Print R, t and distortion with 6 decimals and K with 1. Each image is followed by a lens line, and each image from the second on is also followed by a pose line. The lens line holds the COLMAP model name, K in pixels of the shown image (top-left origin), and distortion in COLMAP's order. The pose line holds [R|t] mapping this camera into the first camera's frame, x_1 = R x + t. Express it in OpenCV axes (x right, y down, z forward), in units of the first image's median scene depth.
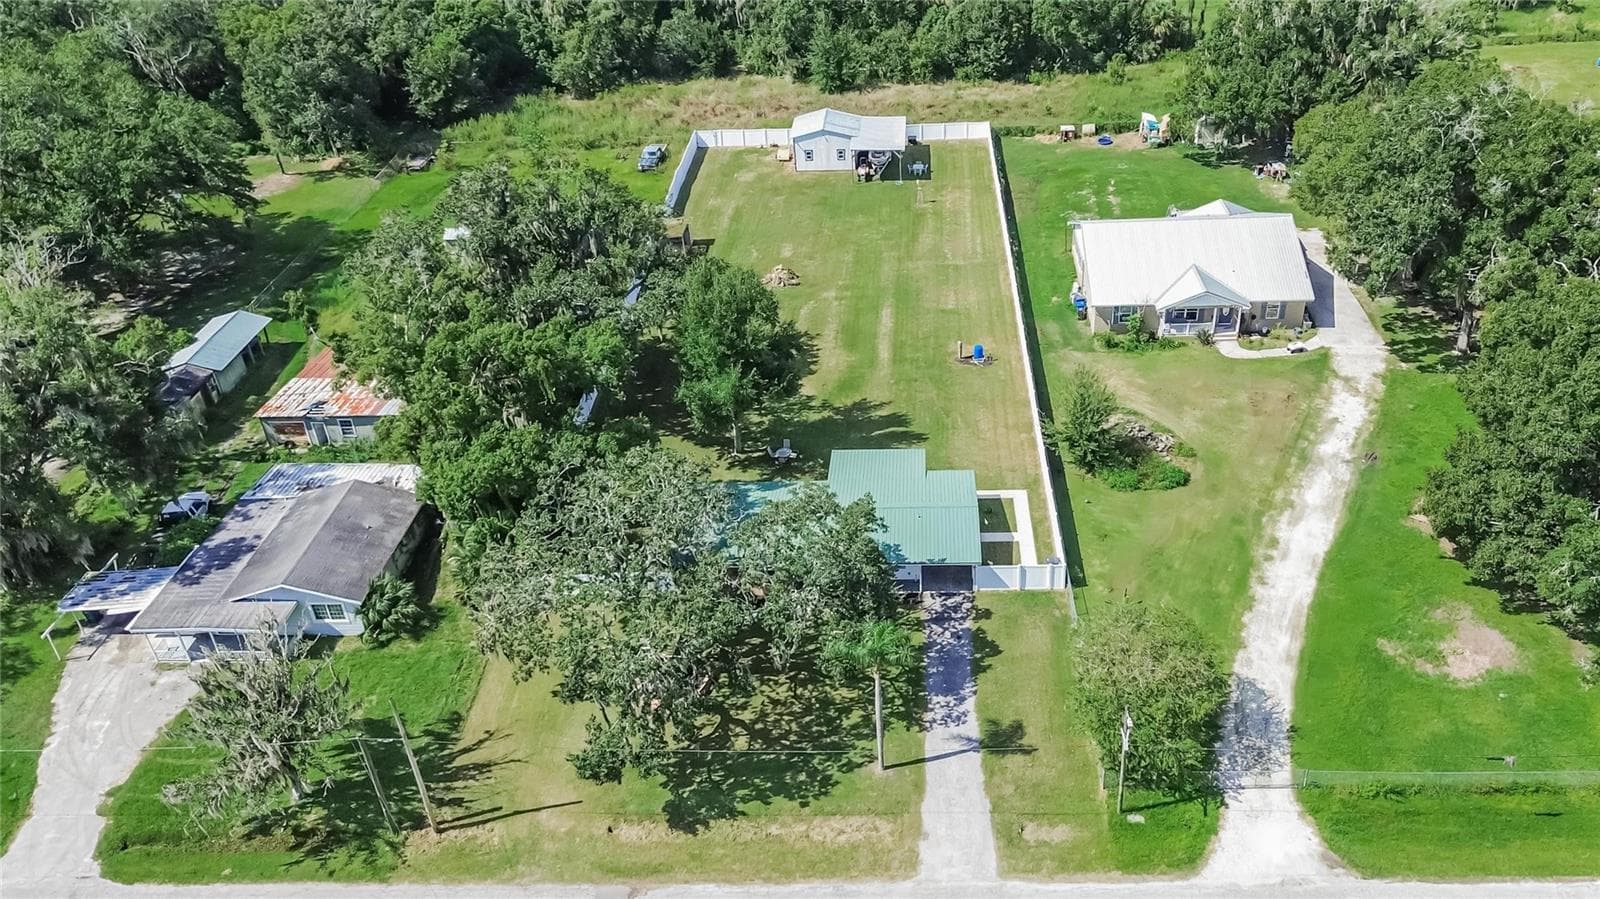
lens RADIAL K [[1250.2, 0, 861.0], [0, 1250.2, 425.0], [0, 0, 1]] dist [0.116711, -0.179153]
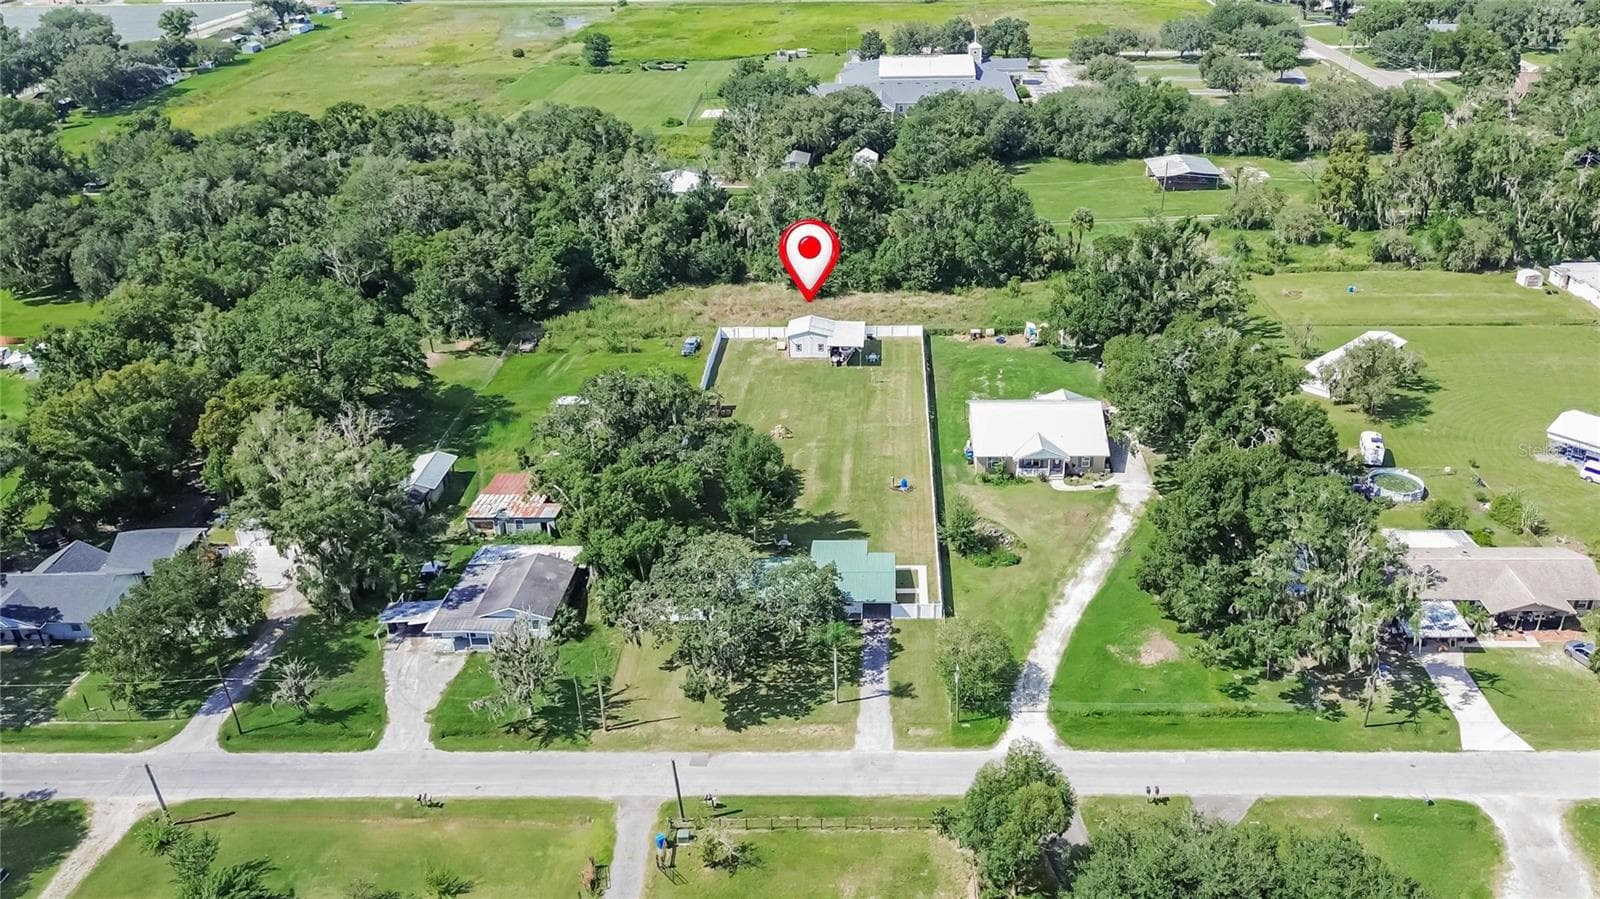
lens RADIAL K [[1250.2, 0, 861.0], [0, 1250.2, 425.0], [0, 0, 1]] dist [0.116711, -0.179153]
pose [[0.999648, 0.016962, 0.020392, 0.005315], [-0.014863, 0.994980, -0.098967, 0.033514], [-0.021968, 0.098629, 0.994882, -0.763567]]
